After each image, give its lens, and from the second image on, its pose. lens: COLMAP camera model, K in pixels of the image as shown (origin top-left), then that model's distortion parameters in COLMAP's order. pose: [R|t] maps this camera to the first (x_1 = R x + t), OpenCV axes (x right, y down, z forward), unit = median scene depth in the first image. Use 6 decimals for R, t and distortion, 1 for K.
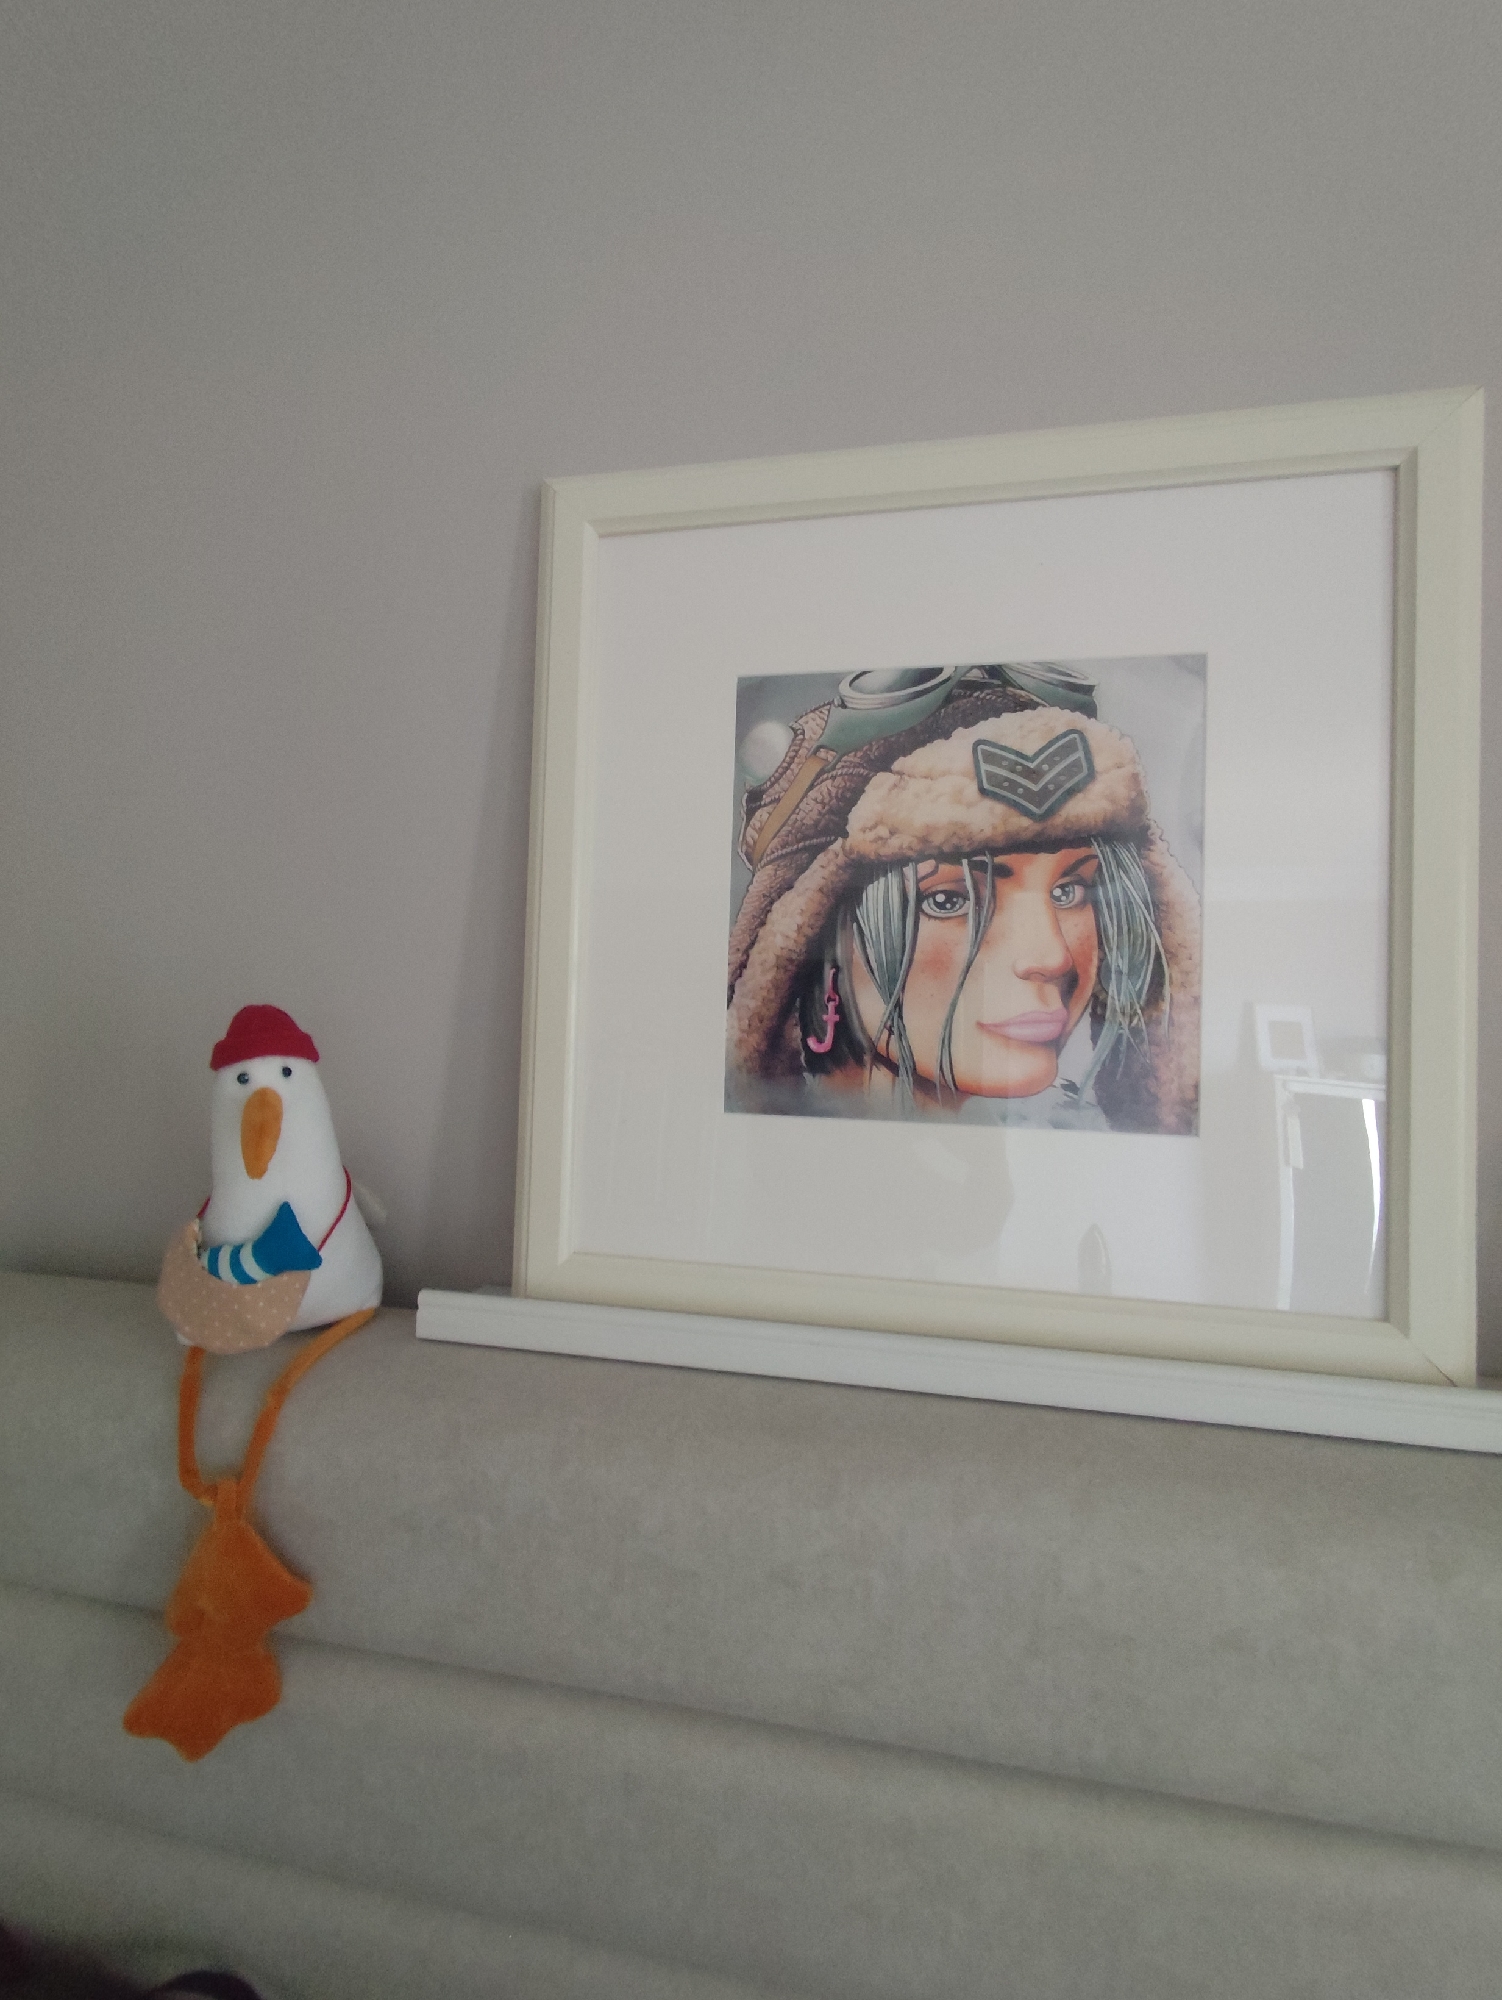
lens RADIAL K [[922.8, 0, 751.0], [0, 922.8, 1000.0], [0, 0, 1]] dist [-0.003587, 0.000007]
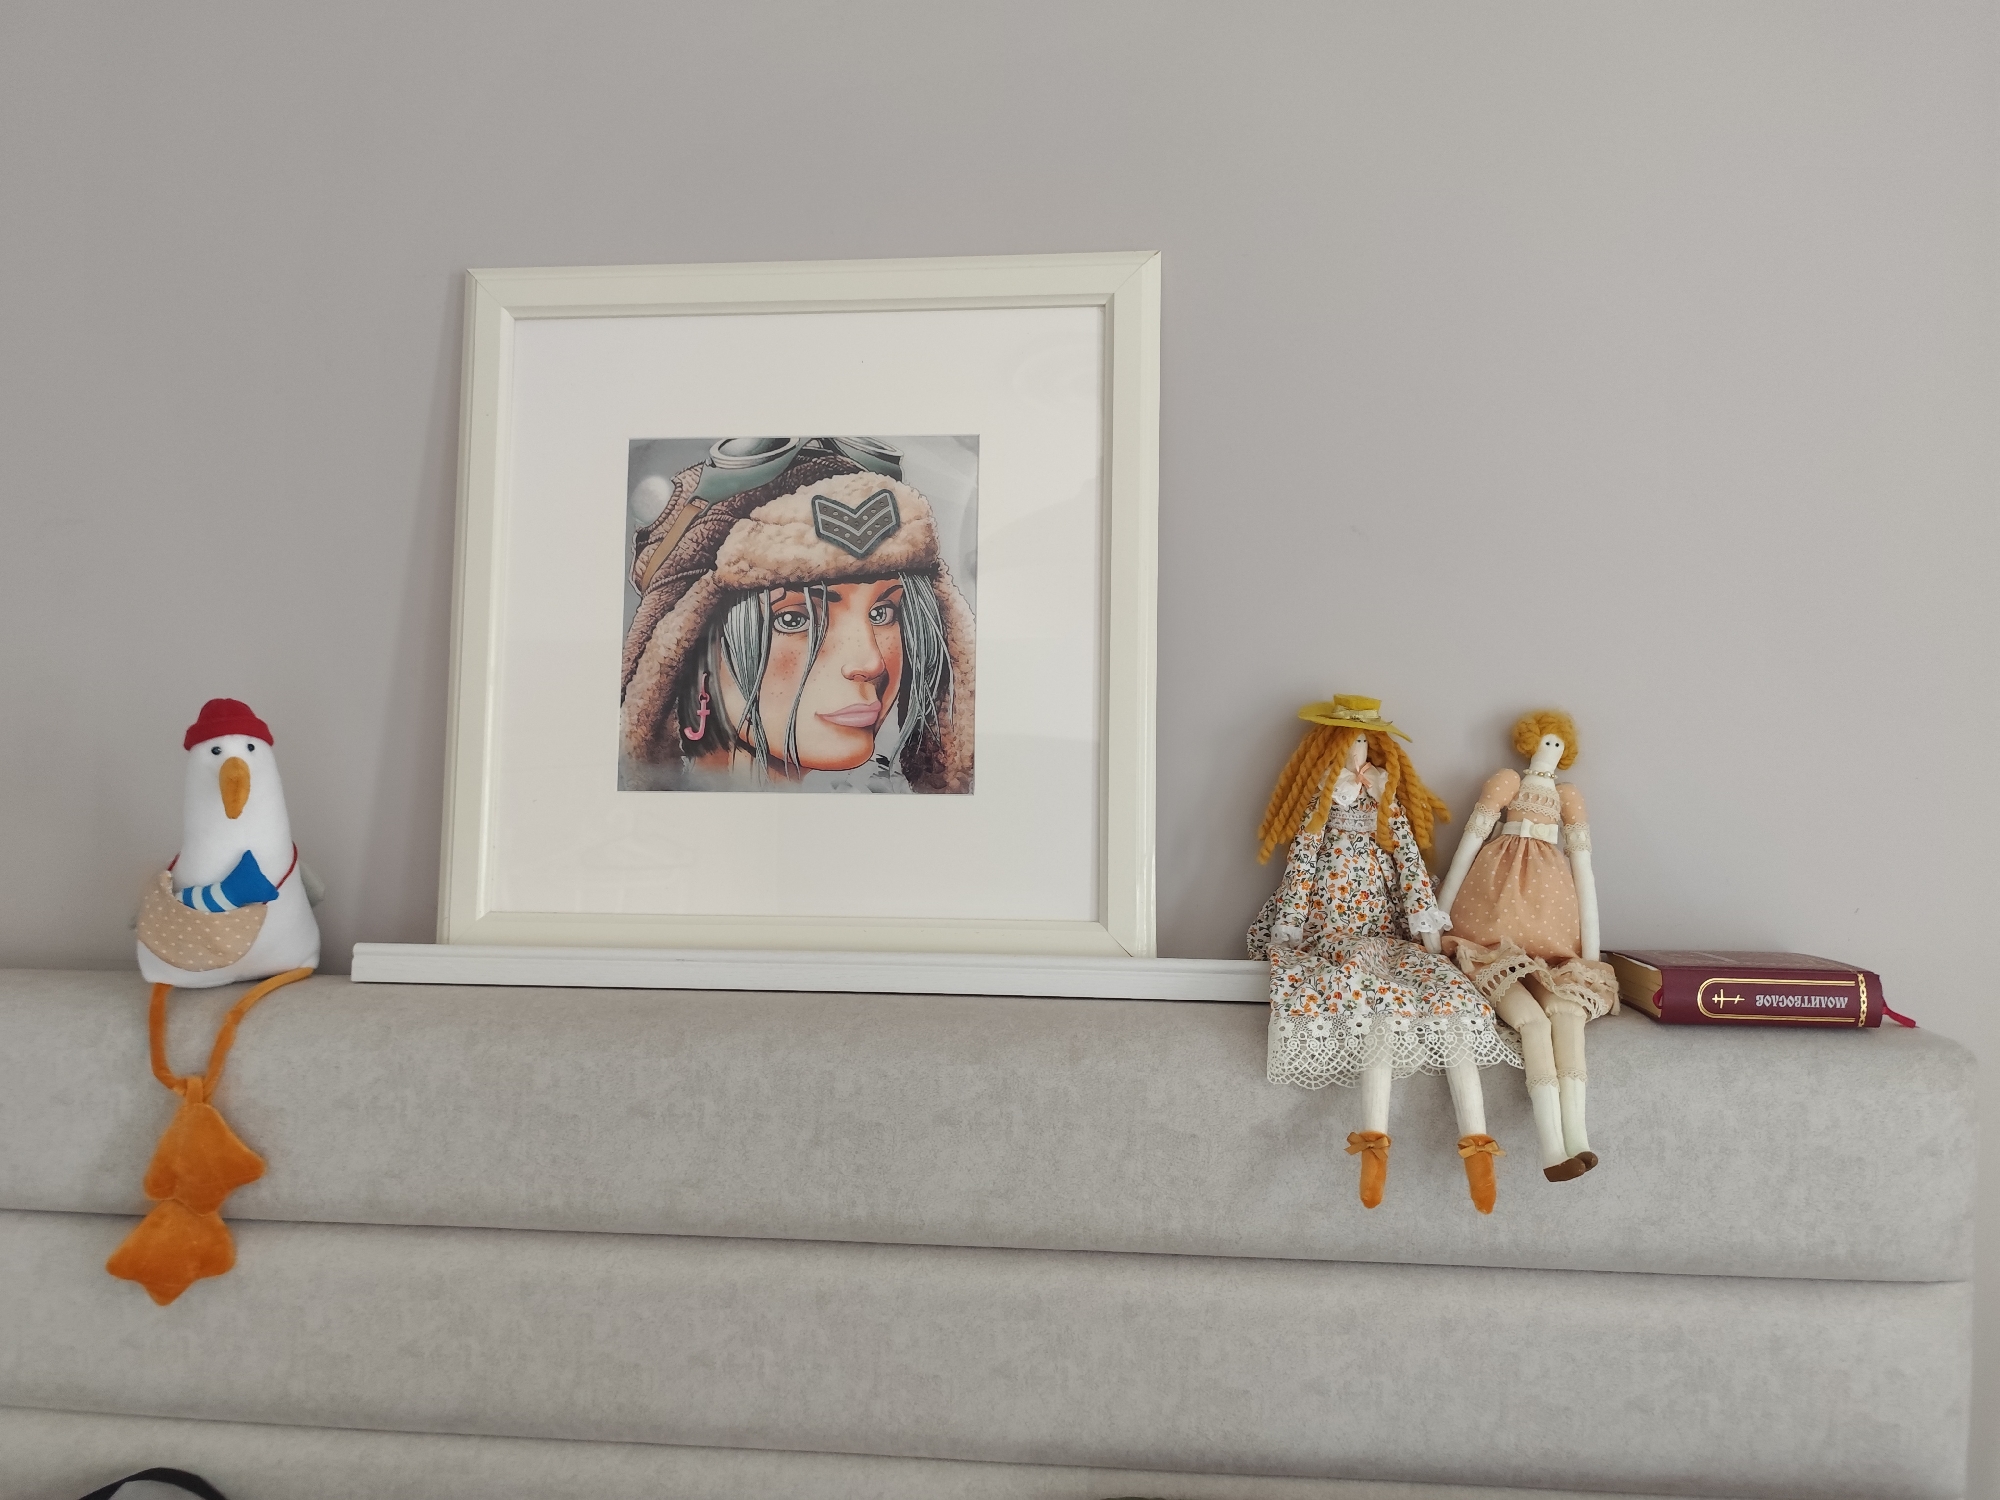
lens RADIAL K [[1424.9, 0, 1015.0], [0, 1424.9, 760.0], [0, 0, 1]] dist [0.069899, -0.129695]
pose [[0.993212, -0.006941, 0.116108, 0.290818], [0.012027, 0.998996, -0.043163, 0.178727], [-0.115692, 0.044266, 0.992298, -1.008833]]
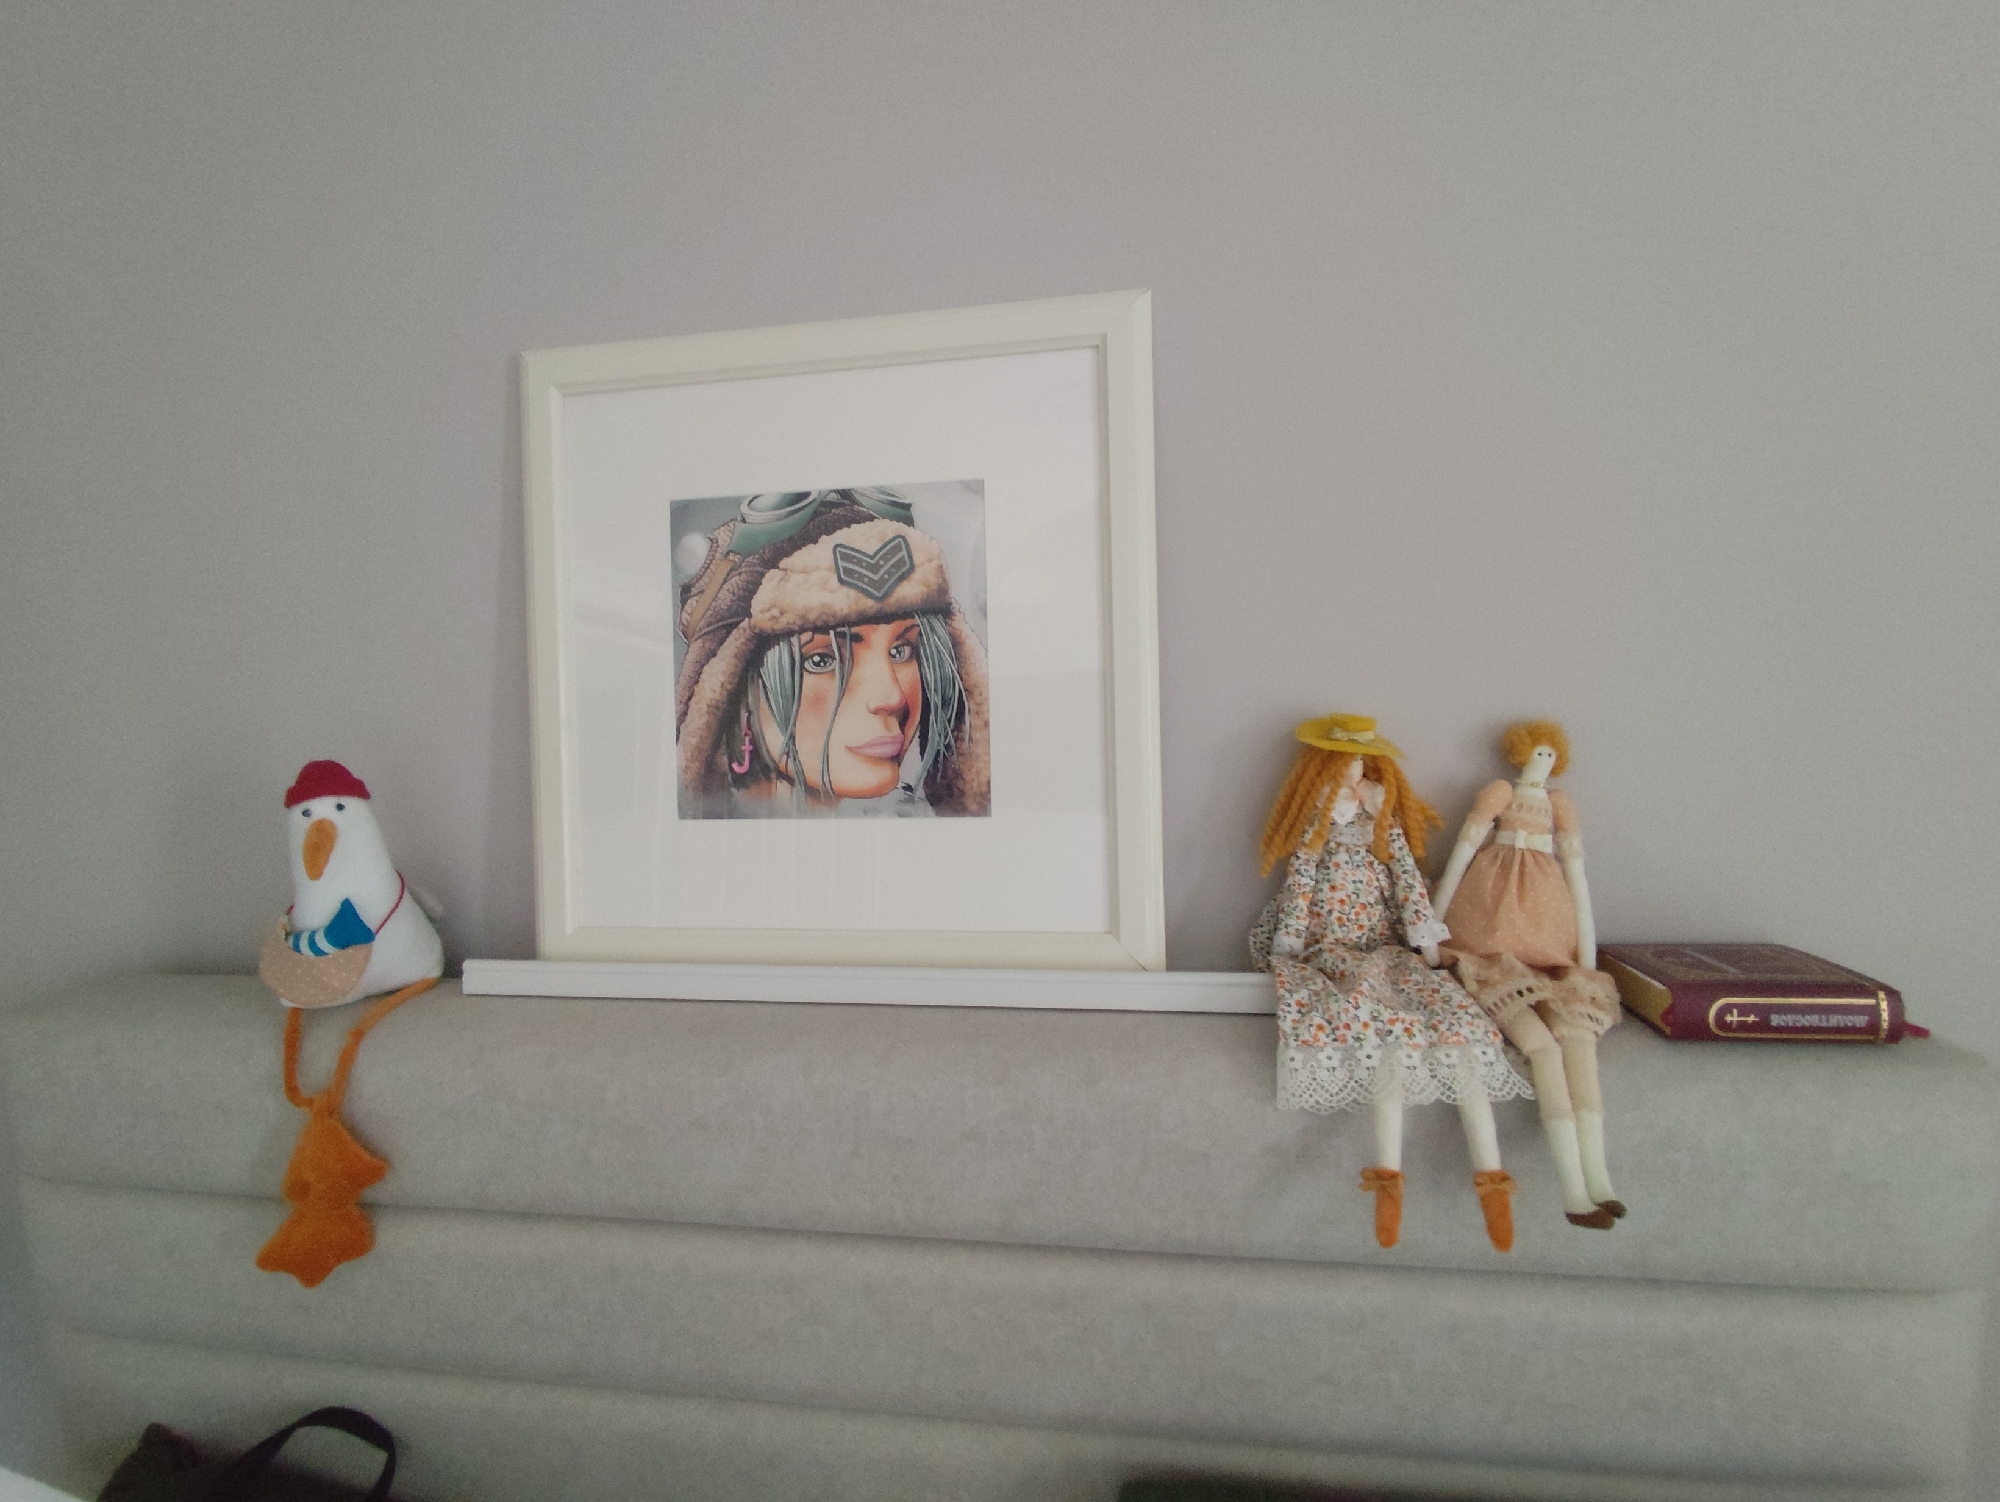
lens RADIAL K [[922.8, 0, 1000.0], [0, 922.8, 751.0], [0, 0, 1]] dist [-0.003587, 0.000007]
pose [[0.997596, -0.053166, 0.044445, 0.418805], [0.051251, 0.997752, 0.043170, -0.016917], [-0.046640, -0.040788, 0.998079, -0.424070]]
